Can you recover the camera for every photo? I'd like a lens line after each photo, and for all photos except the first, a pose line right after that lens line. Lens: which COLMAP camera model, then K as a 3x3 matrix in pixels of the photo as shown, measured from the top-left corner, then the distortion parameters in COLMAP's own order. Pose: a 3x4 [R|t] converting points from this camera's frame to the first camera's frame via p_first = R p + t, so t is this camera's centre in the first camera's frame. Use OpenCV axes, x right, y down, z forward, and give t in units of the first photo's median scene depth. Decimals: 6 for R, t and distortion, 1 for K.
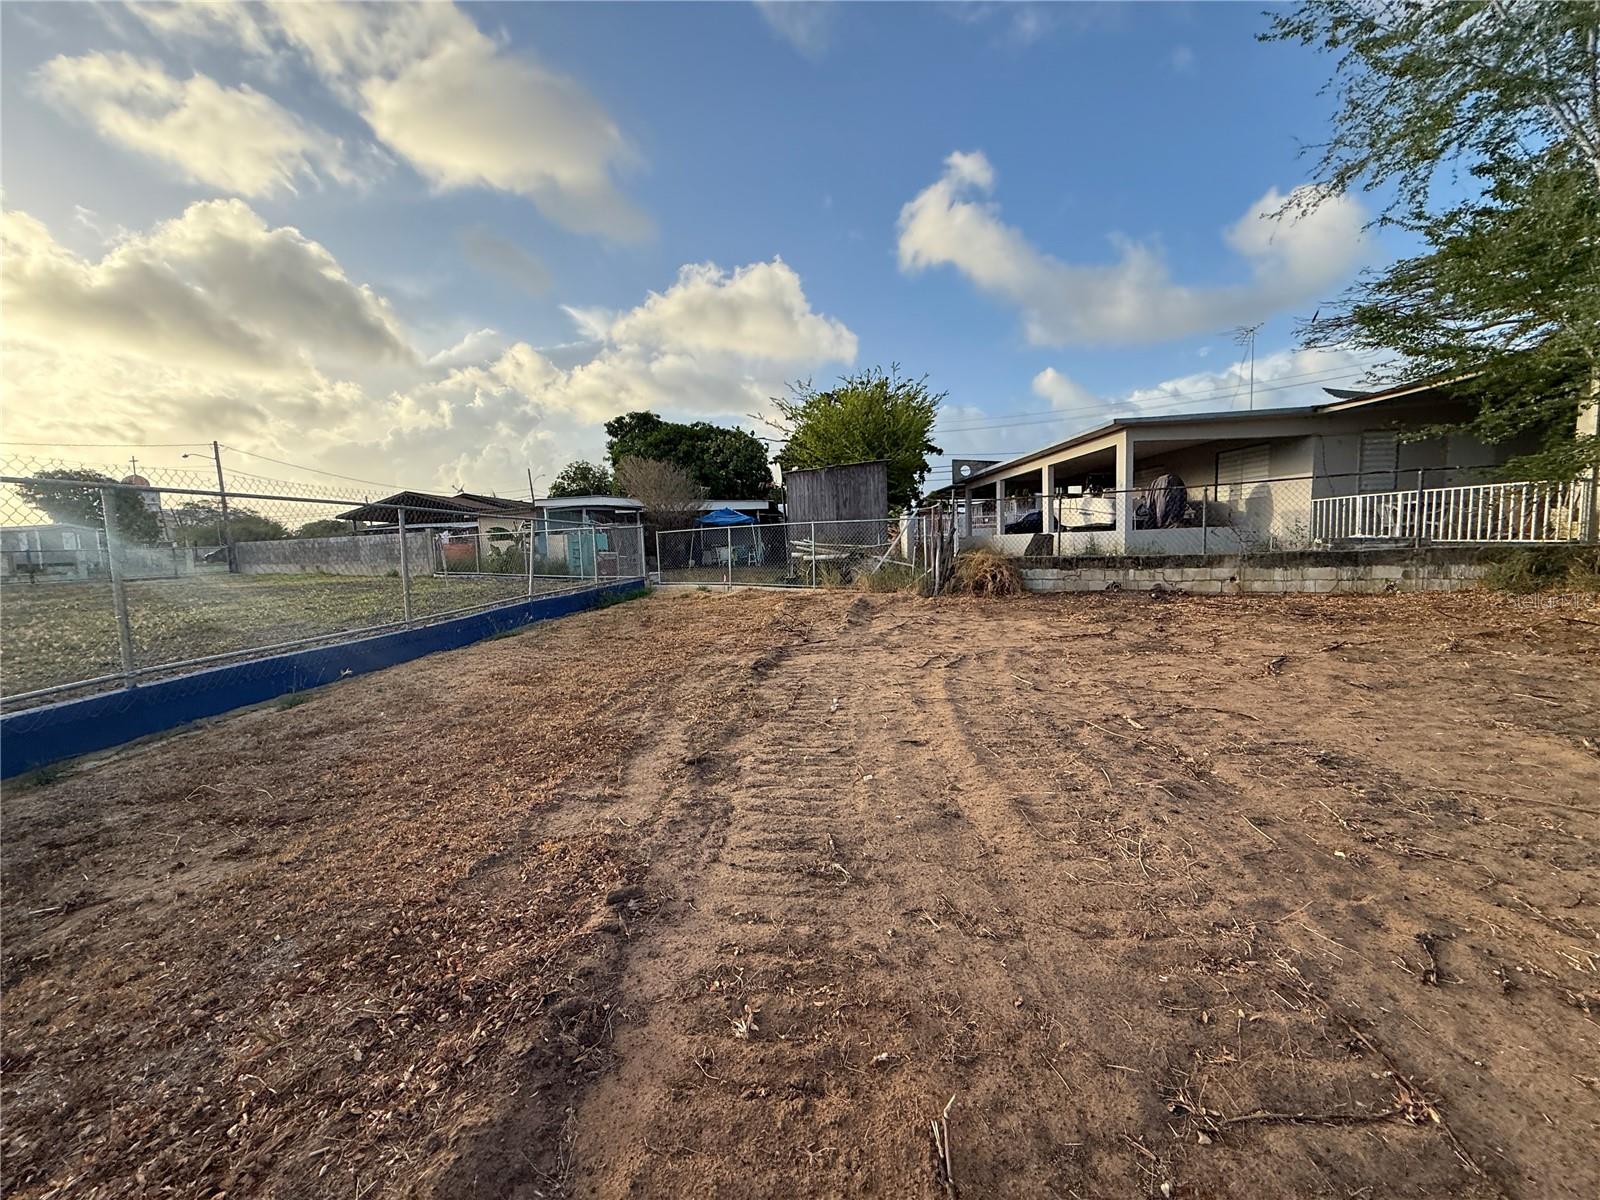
lens RADIAL K [[634.4, 0, 791.4], [0, 634.4, 603.5], [0, 0, 1]] dist [-0.000411, 0.000175]
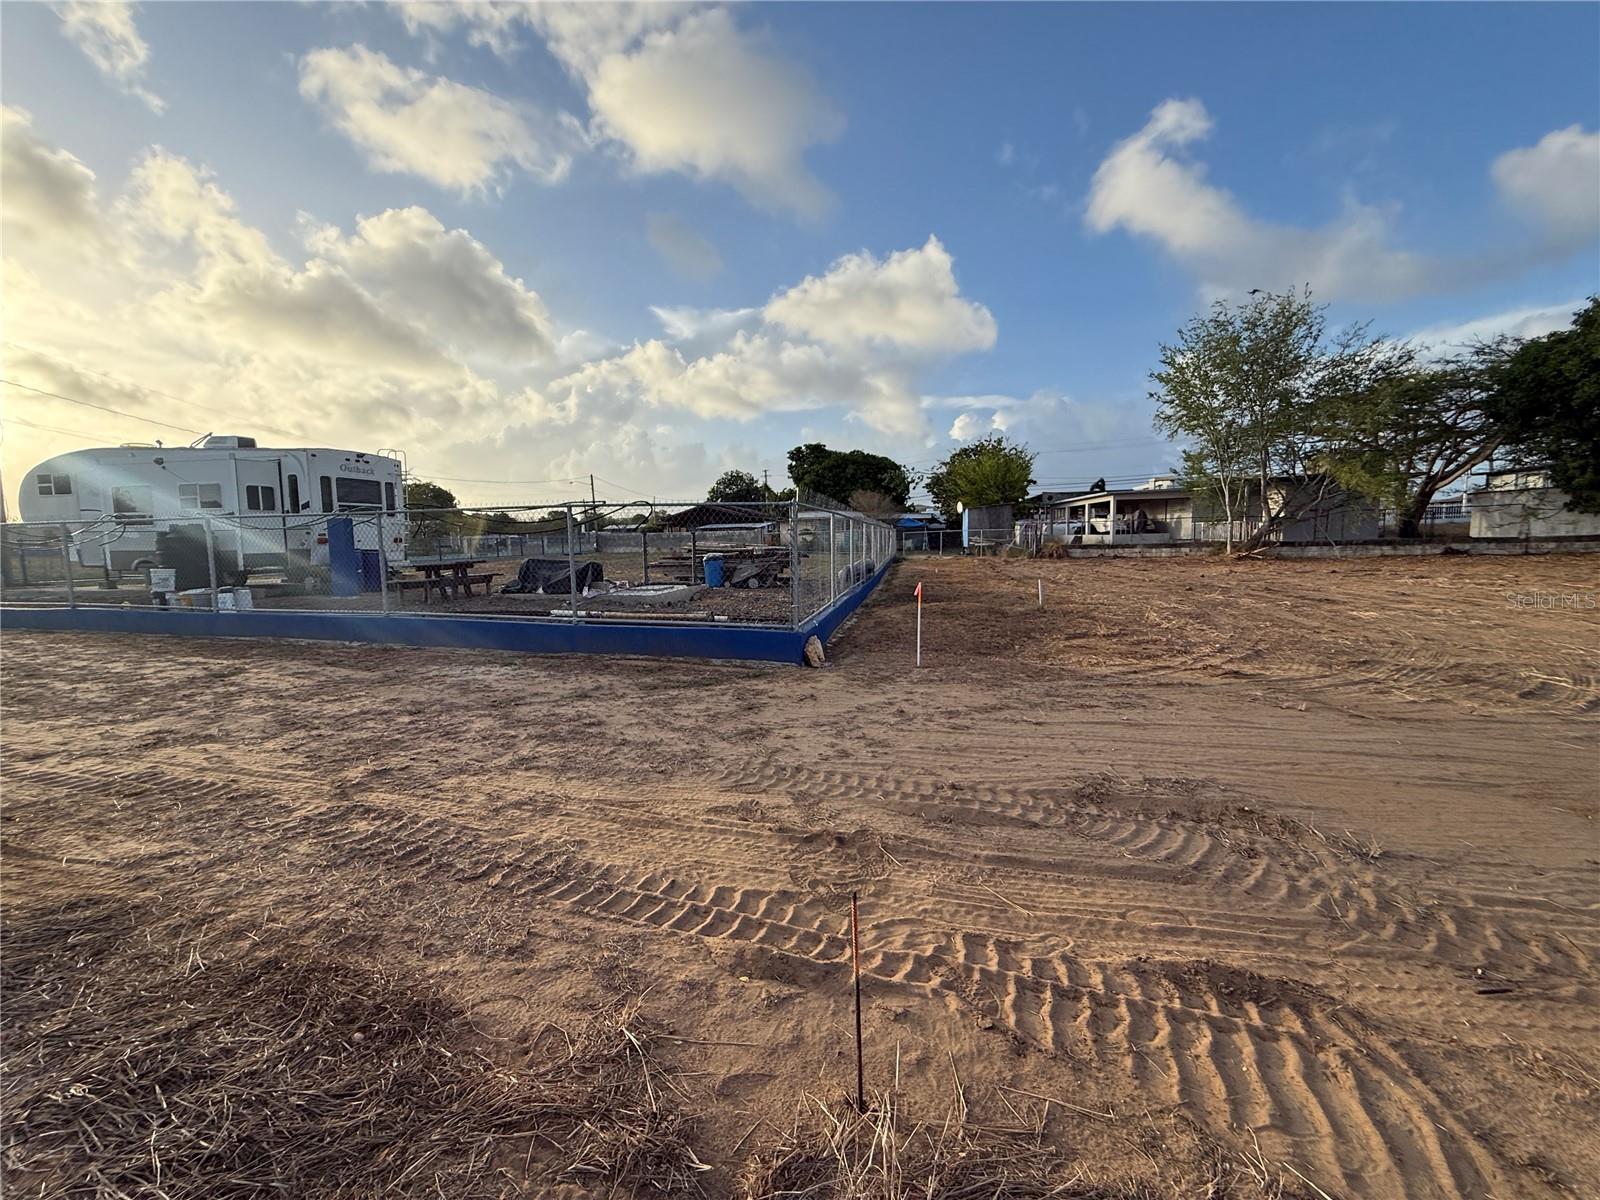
lens RADIAL K [[634.4, 0, 793.8], [0, 634.4, 597.3], [0, 0, 1]] dist [-0.000411, 0.000175]
pose [[0.992055, 0.021239, -0.123998, -0.483437], [-0.021206, 0.999774, 0.001585, 0.182778], [0.124004, 0.001057, 0.992281, -1.940218]]
